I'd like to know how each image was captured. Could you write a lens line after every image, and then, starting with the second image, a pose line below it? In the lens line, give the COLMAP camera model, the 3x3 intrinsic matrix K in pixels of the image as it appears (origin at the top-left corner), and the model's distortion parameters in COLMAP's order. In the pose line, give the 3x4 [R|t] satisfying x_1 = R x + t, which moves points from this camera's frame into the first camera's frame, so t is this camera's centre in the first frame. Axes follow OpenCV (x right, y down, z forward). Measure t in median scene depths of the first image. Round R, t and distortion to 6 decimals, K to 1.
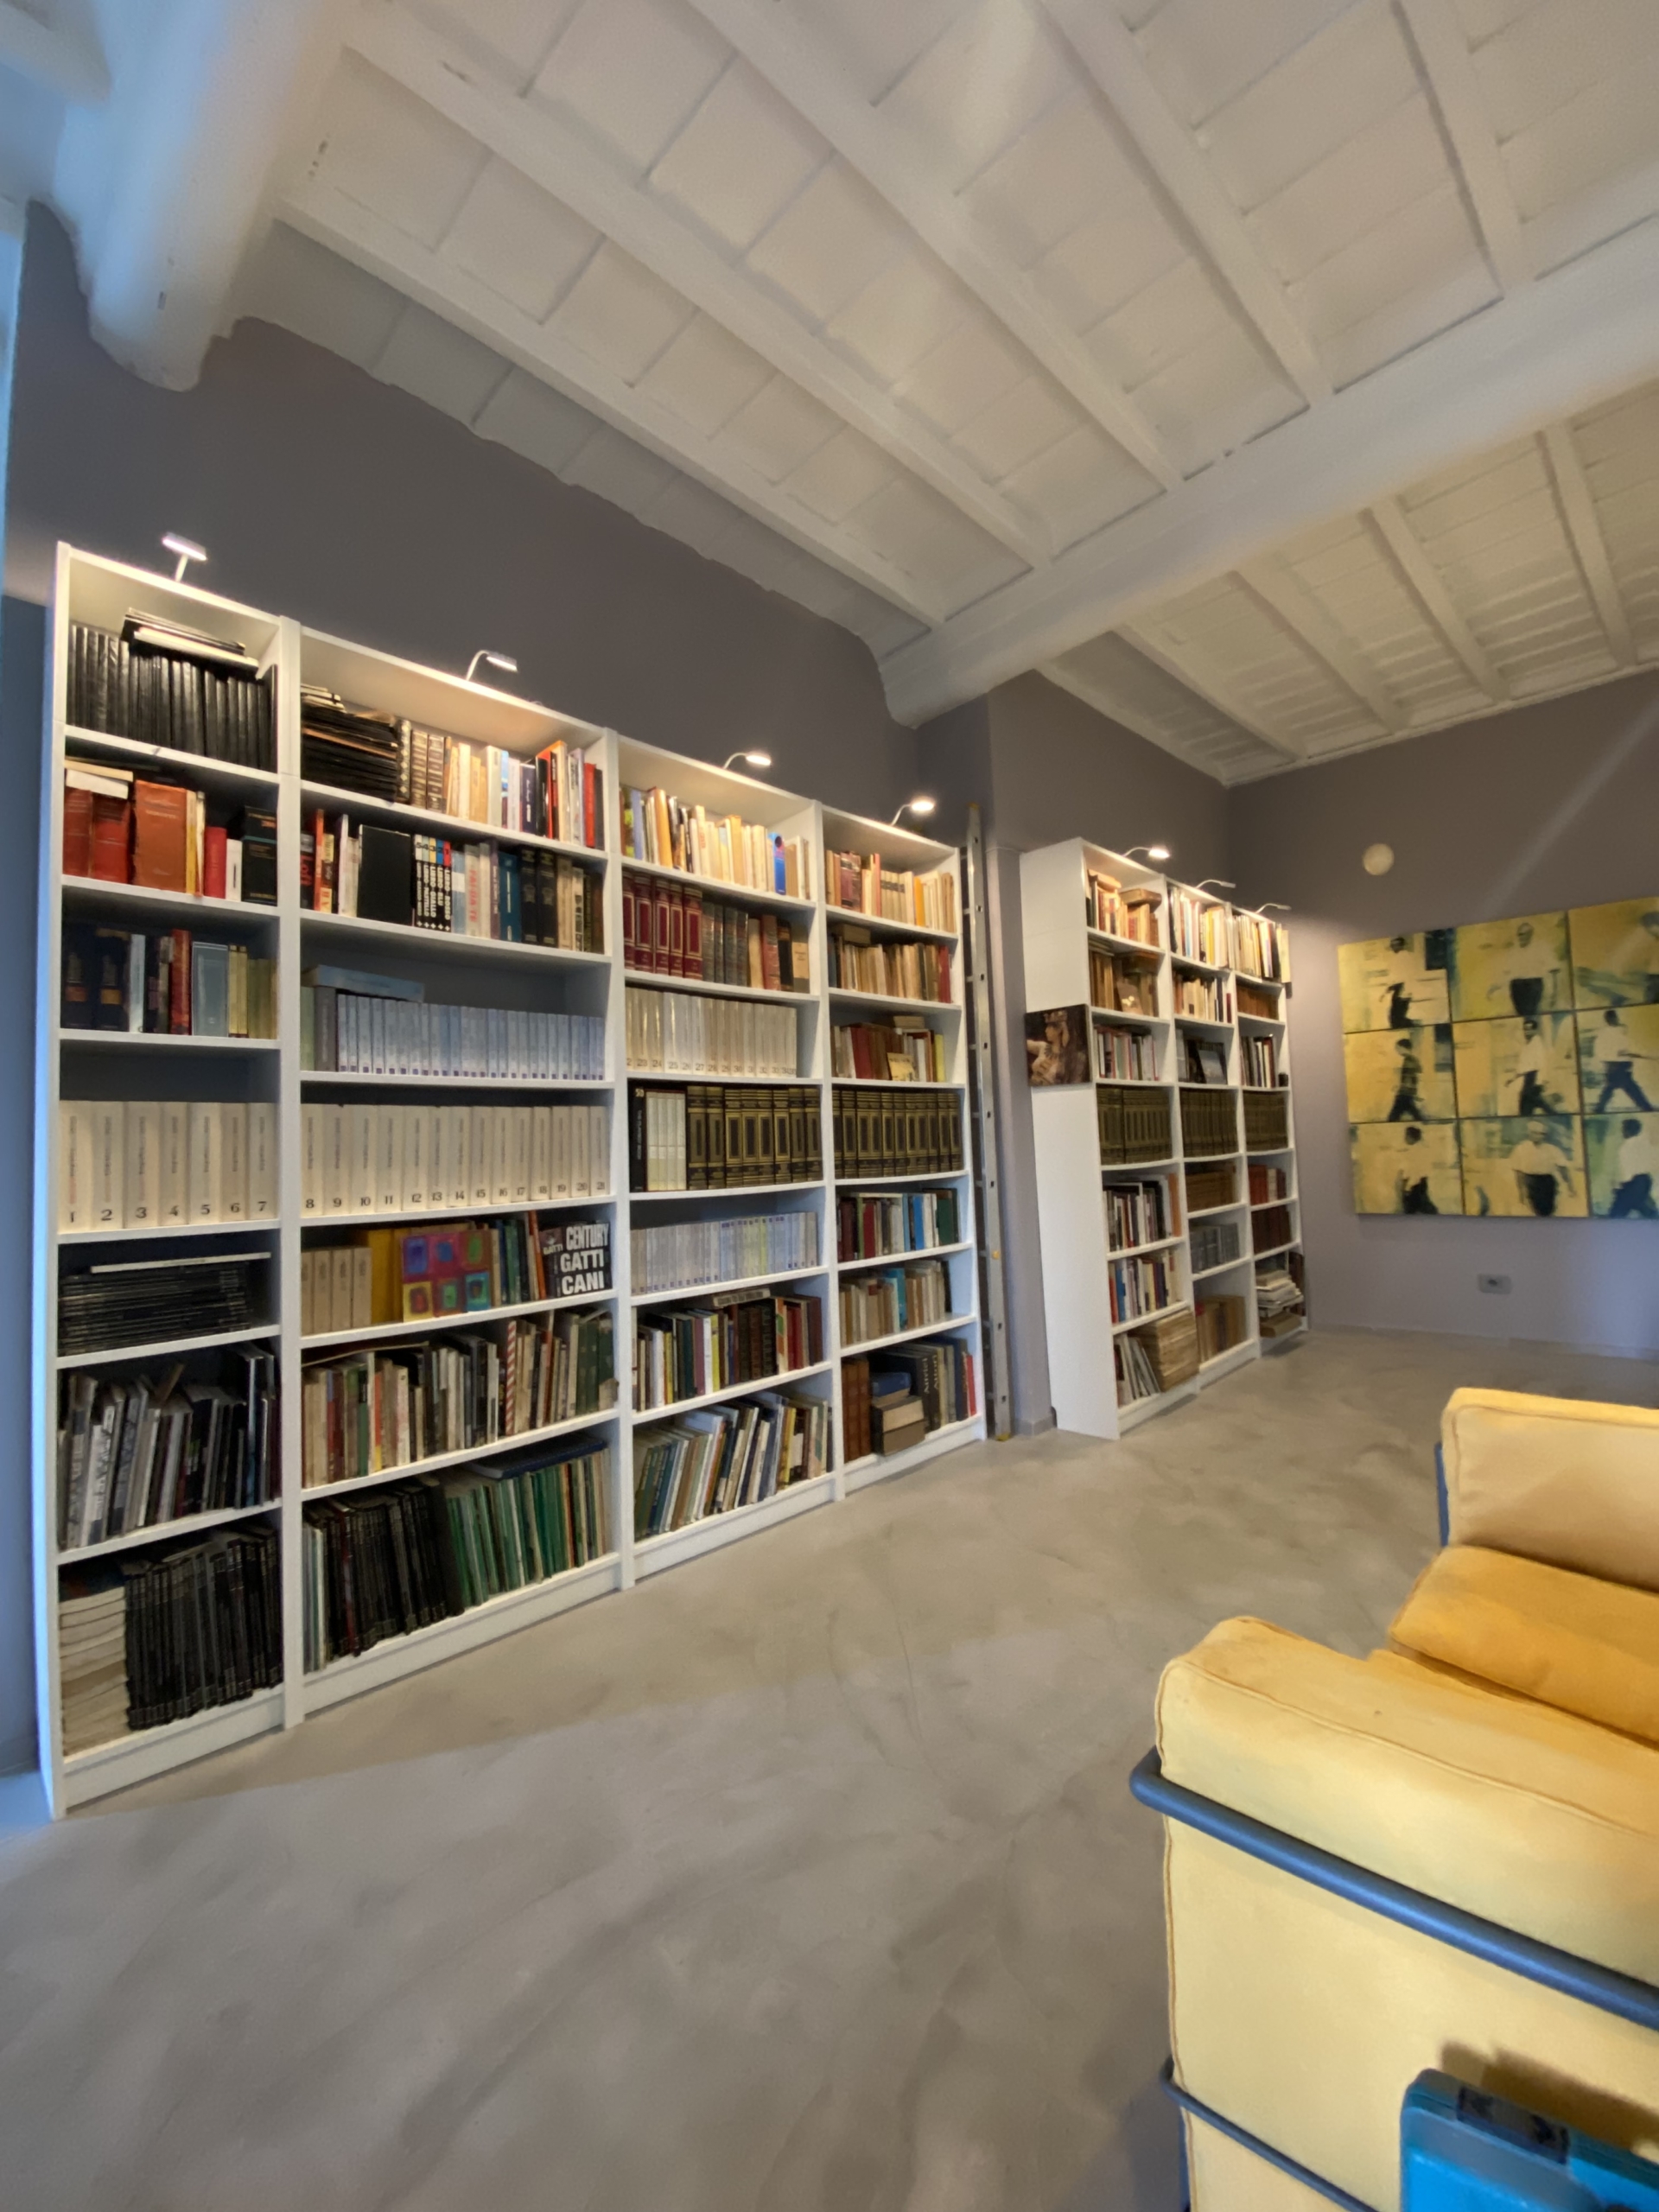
lens RADIAL K [[902.7, 0, 829.5], [0, 902.7, 1106.0], [0, 0, 1]] dist [0.029439, -0.024672]
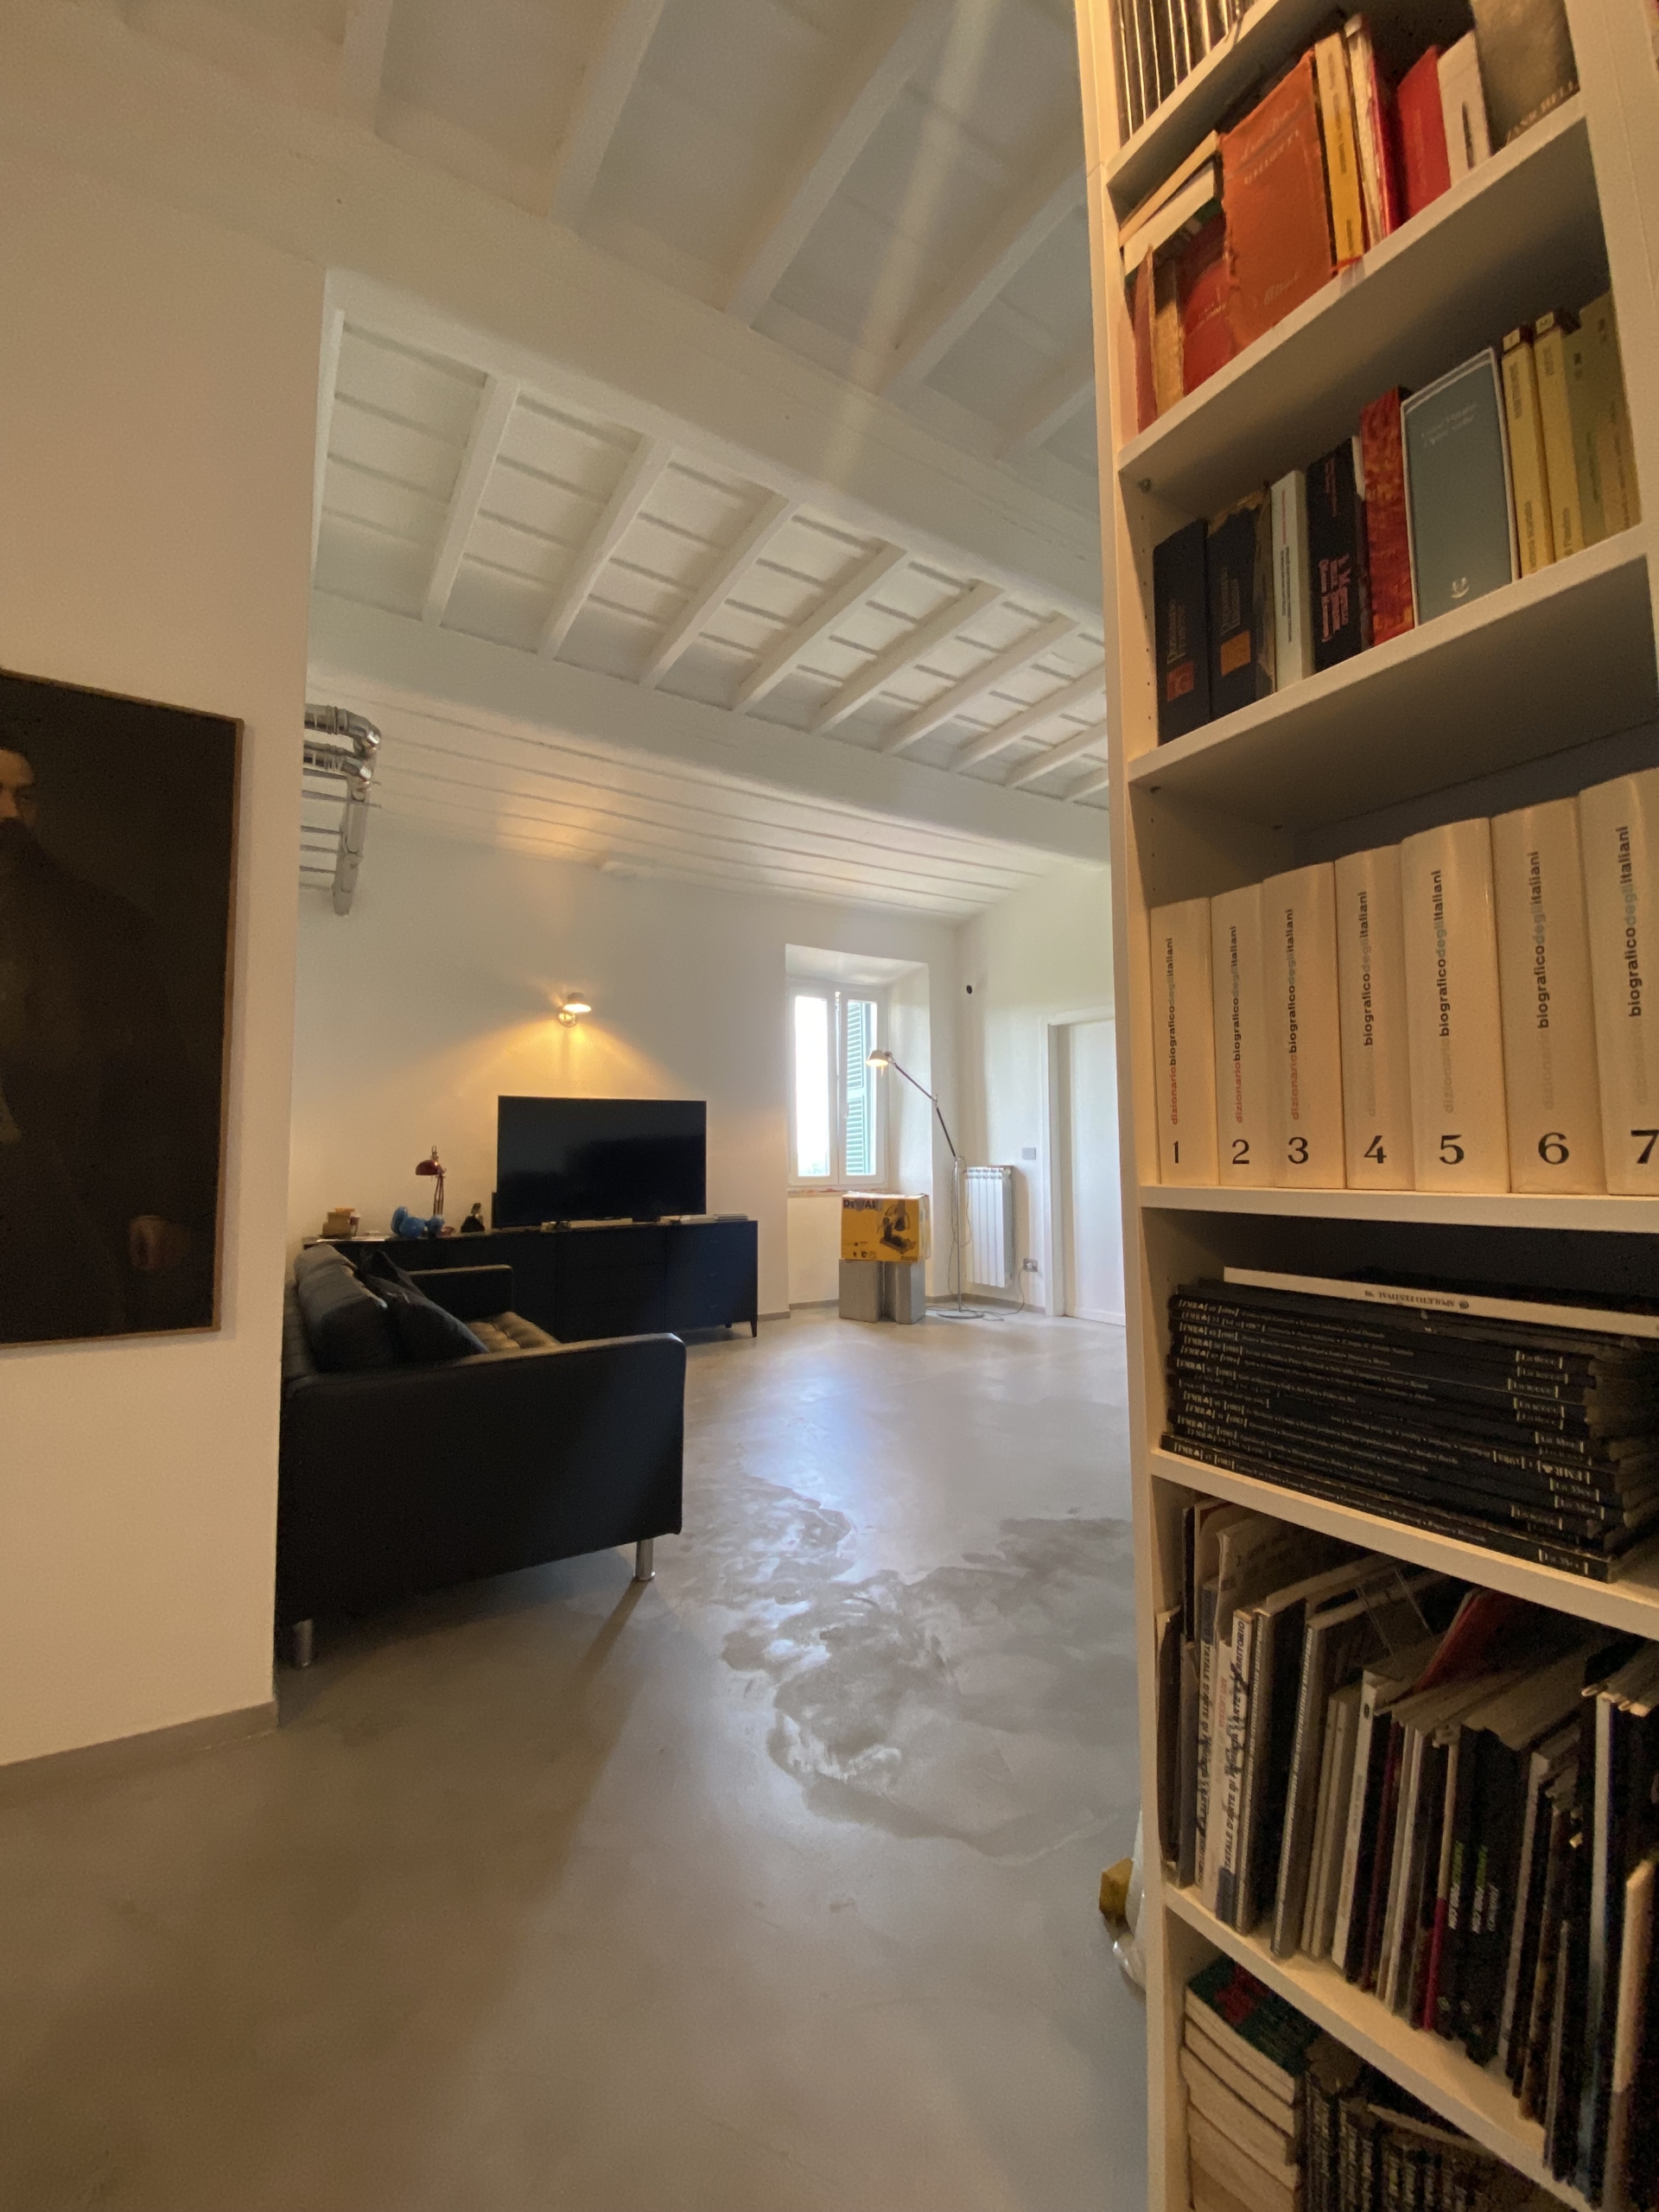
lens RADIAL K [[902.7, 0, 829.5], [0, 902.7, 1106.0], [0, 0, 1]] dist [0.029439, -0.024672]
pose [[-0.234889, -0.026109, -0.971671, -0.226520], [0.060008, 0.997343, -0.041305, 0.071215], [0.970168, -0.068010, -0.232698, 0.624065]]
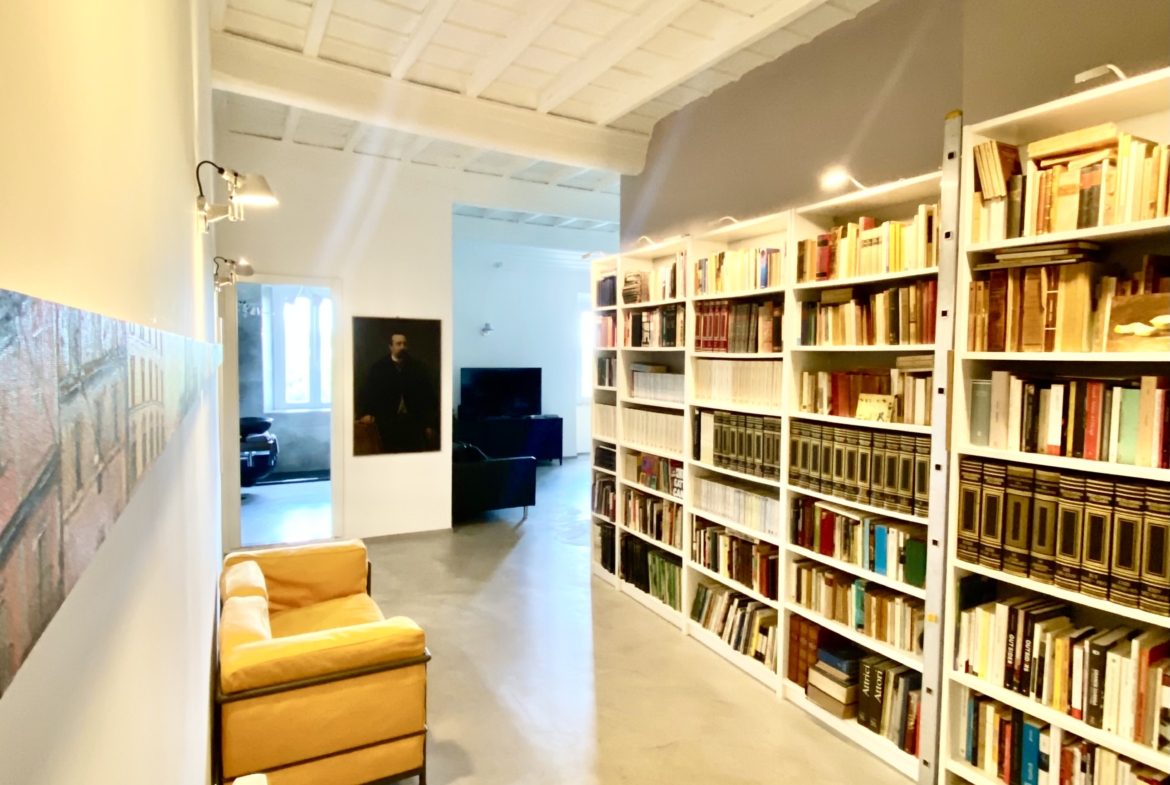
lens RADIAL K [[657.4, 0, 585.0], [0, 657.4, 392.5], [0, 0, 1]] dist [-0.001565, -0.000106]
pose [[-0.302156, 0.082800, -0.949656, 1.285444], [0.041329, 0.996422, 0.073728, -0.181024], [0.952362, -0.016971, -0.304497, 1.226385]]
